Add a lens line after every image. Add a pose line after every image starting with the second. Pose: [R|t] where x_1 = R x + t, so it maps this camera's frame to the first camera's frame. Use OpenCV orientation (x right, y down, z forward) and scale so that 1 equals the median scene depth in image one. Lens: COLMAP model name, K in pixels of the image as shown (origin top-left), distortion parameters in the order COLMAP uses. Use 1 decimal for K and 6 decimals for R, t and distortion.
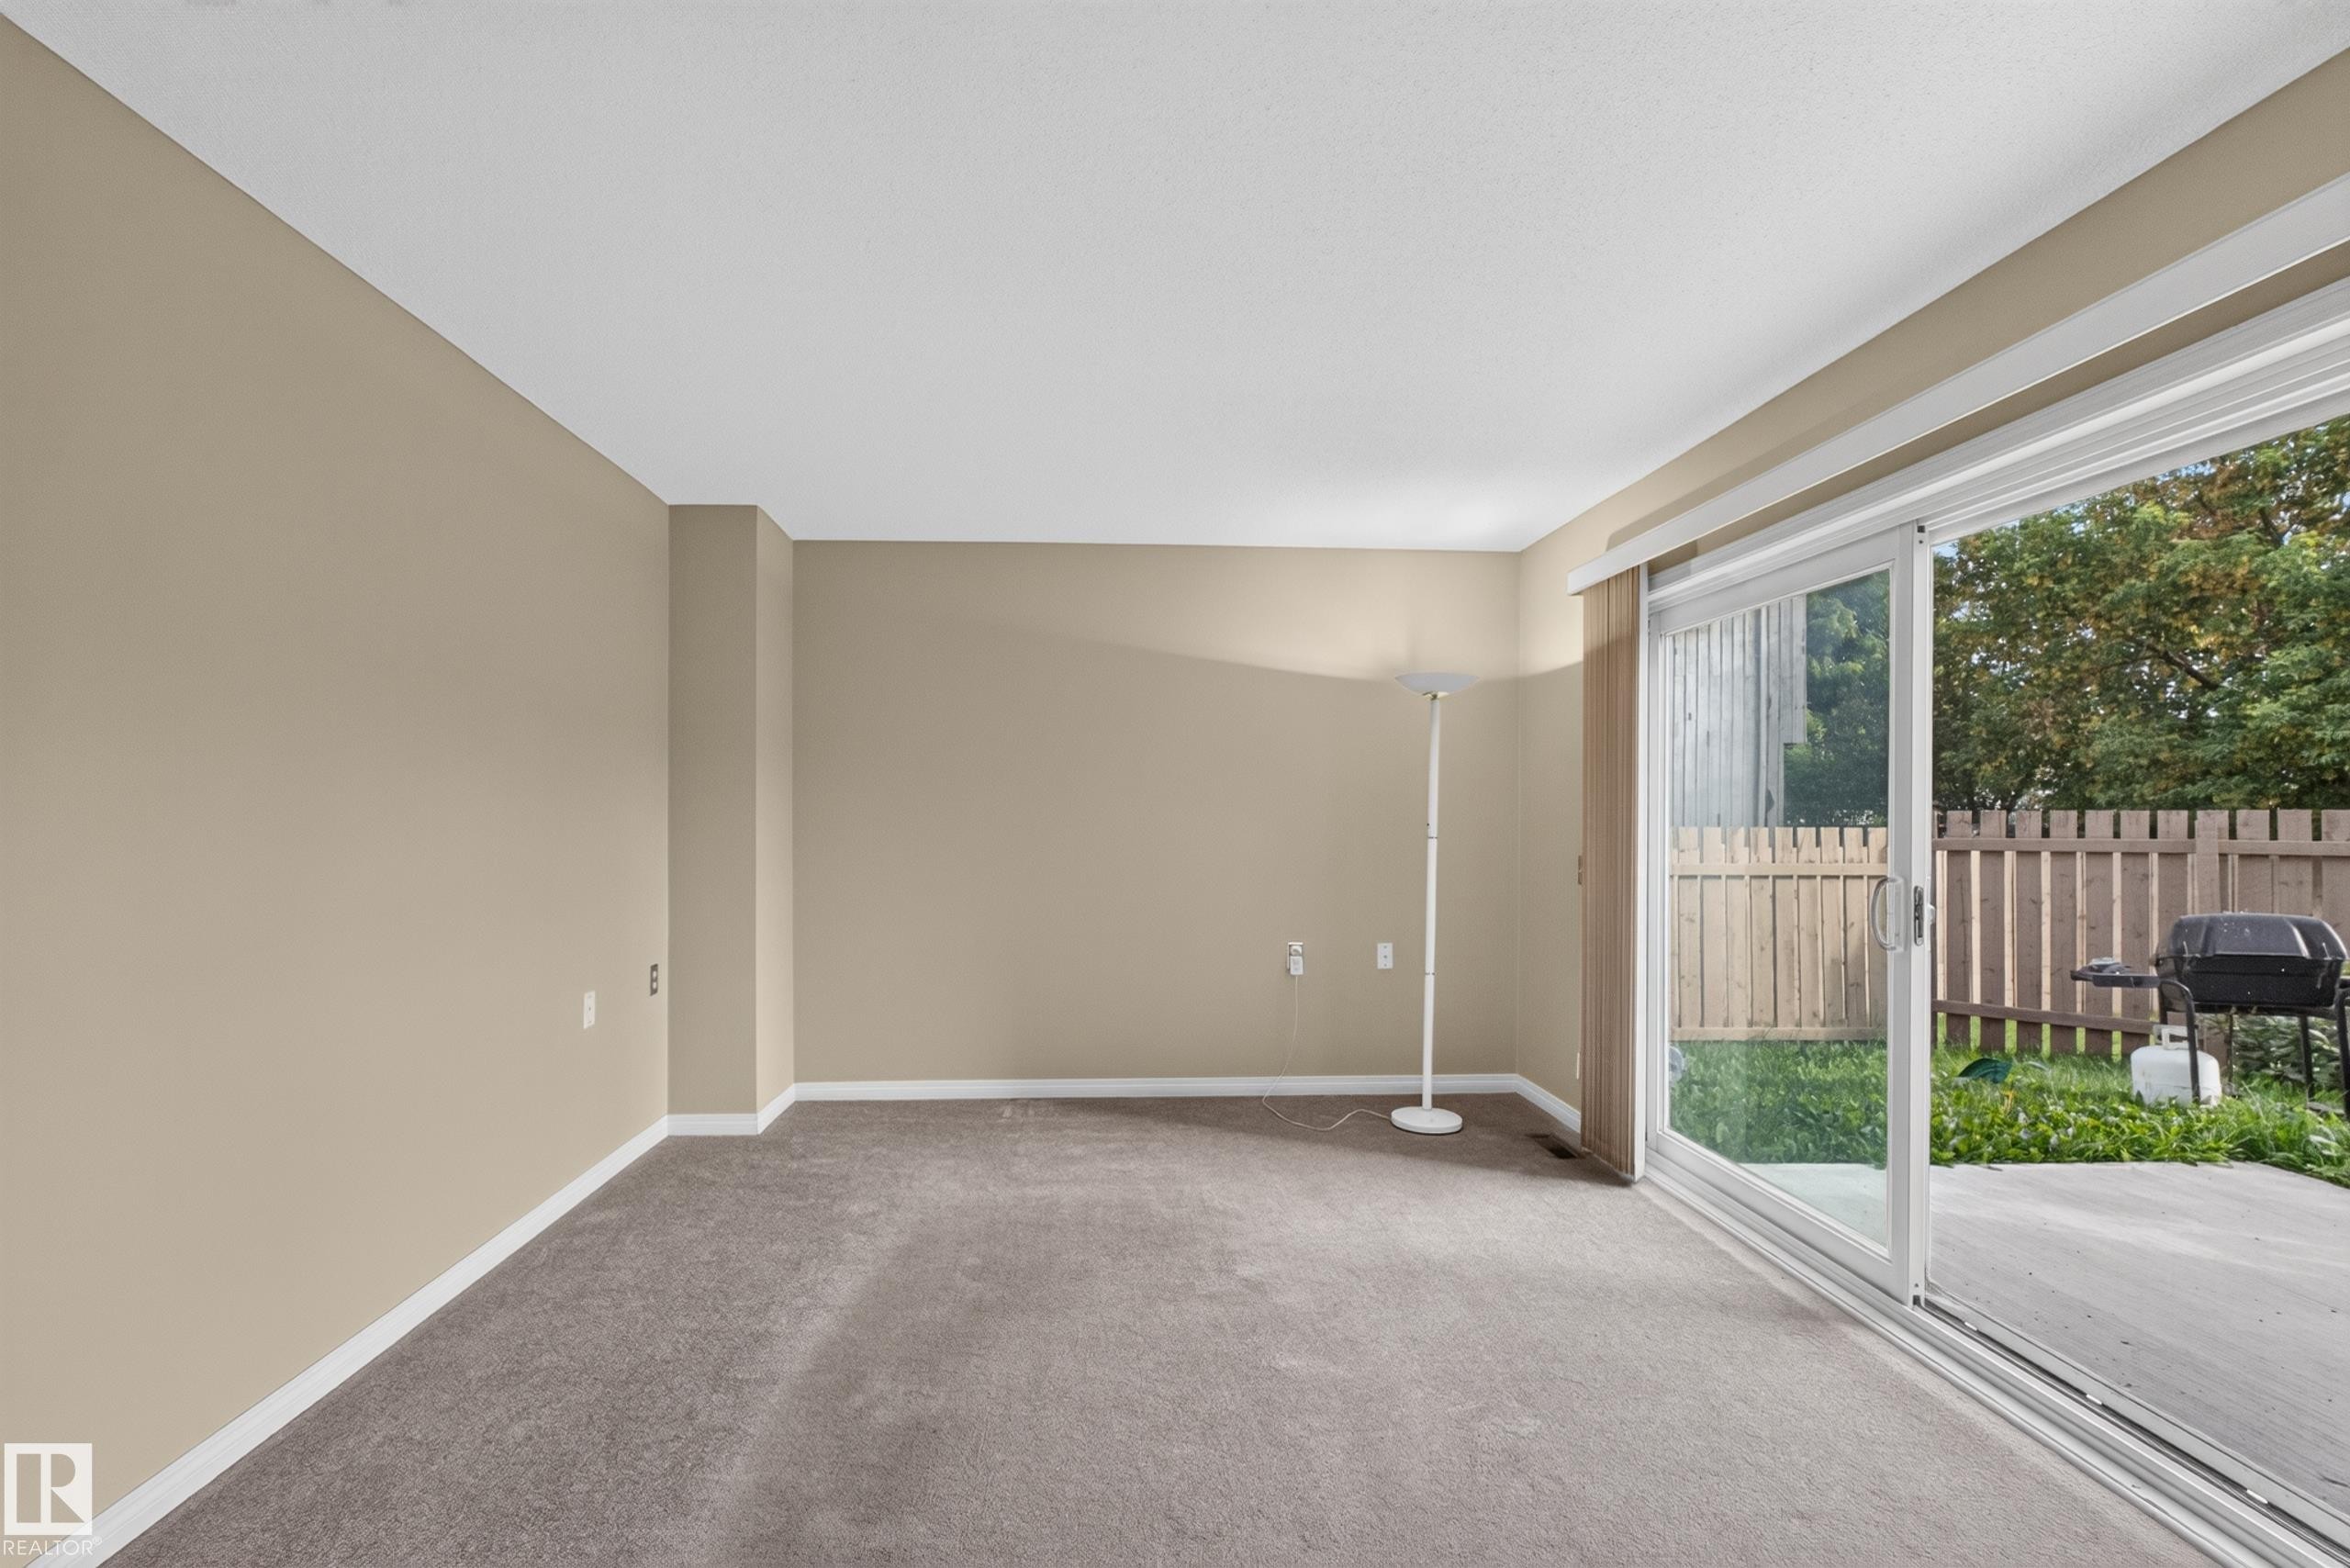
lens RADIAL K [[1012.1, 0, 1164.4], [0, 1012.1, 803.3], [0, 0, 1]] dist [-0.014366, 0.001933]
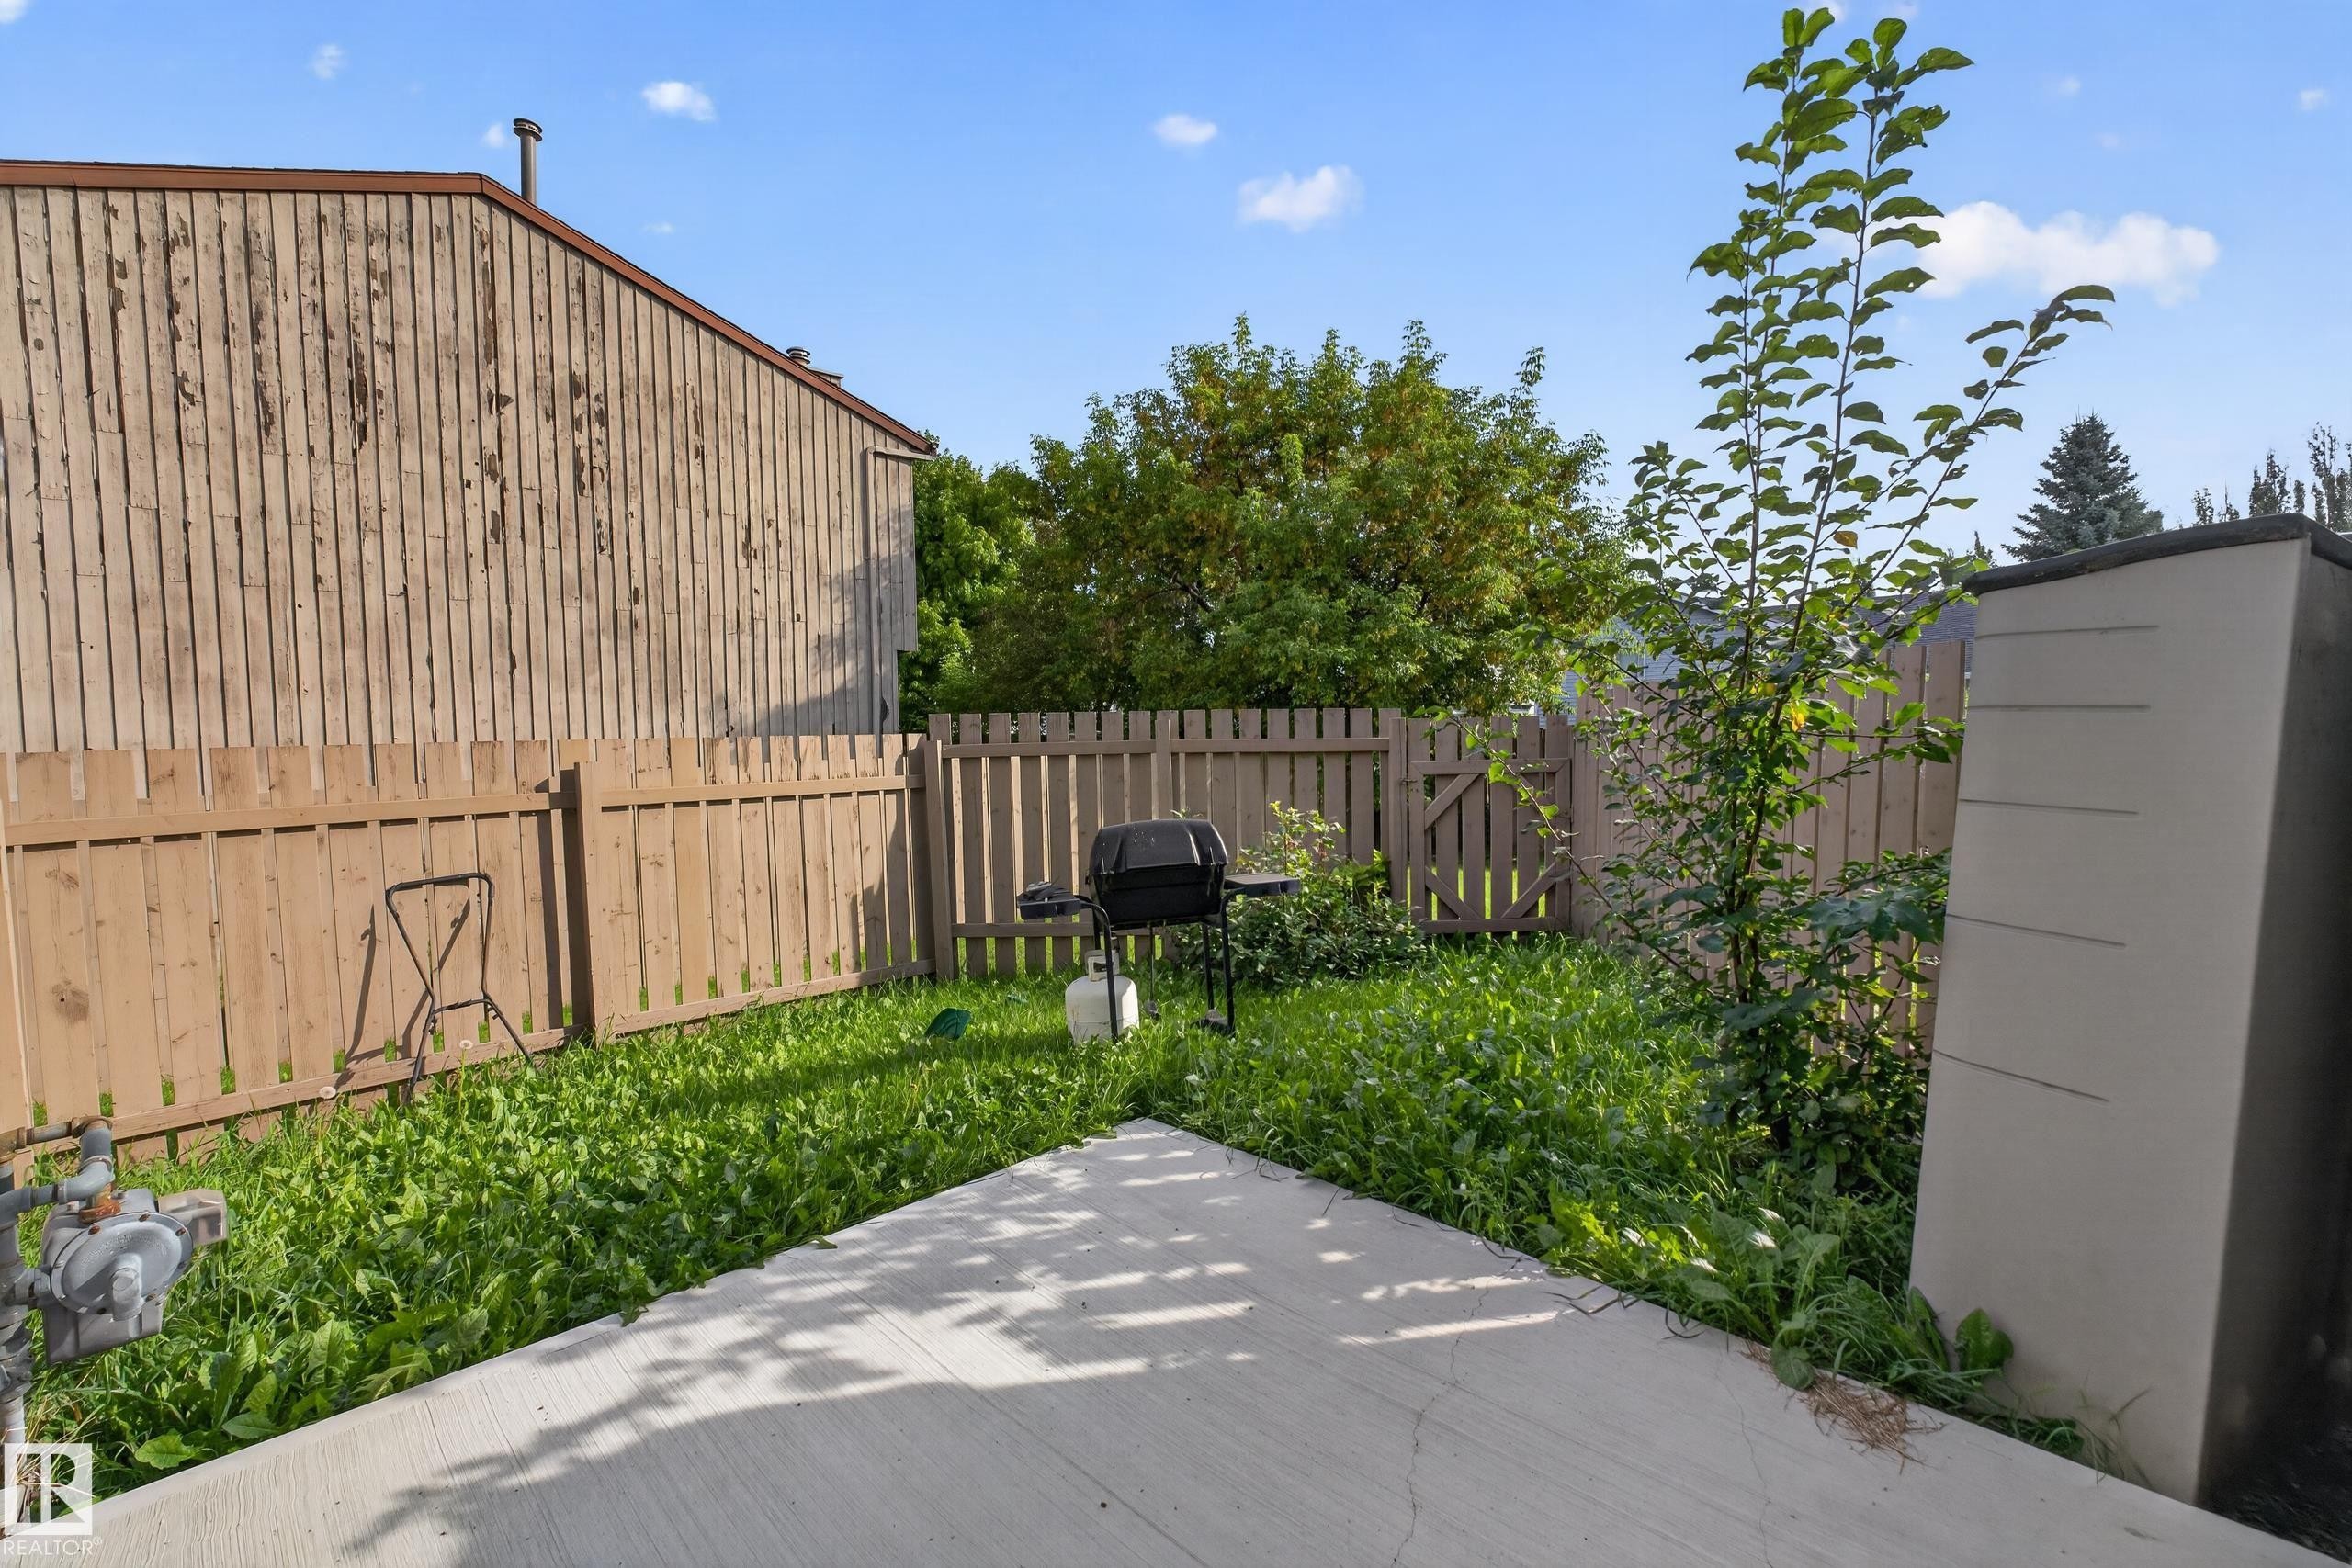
lens RADIAL K [[1012.8, 0, 1178.6], [0, 1012.8, 781.4], [0, 0, 1]] dist [-0.014366, 0.001933]
pose [[0.732884, -0.050583, 0.678471, 0.299199], [0.009272, 0.997882, 0.064381, 0.010873], [-0.680291, -0.040894, 0.731800, 0.197355]]
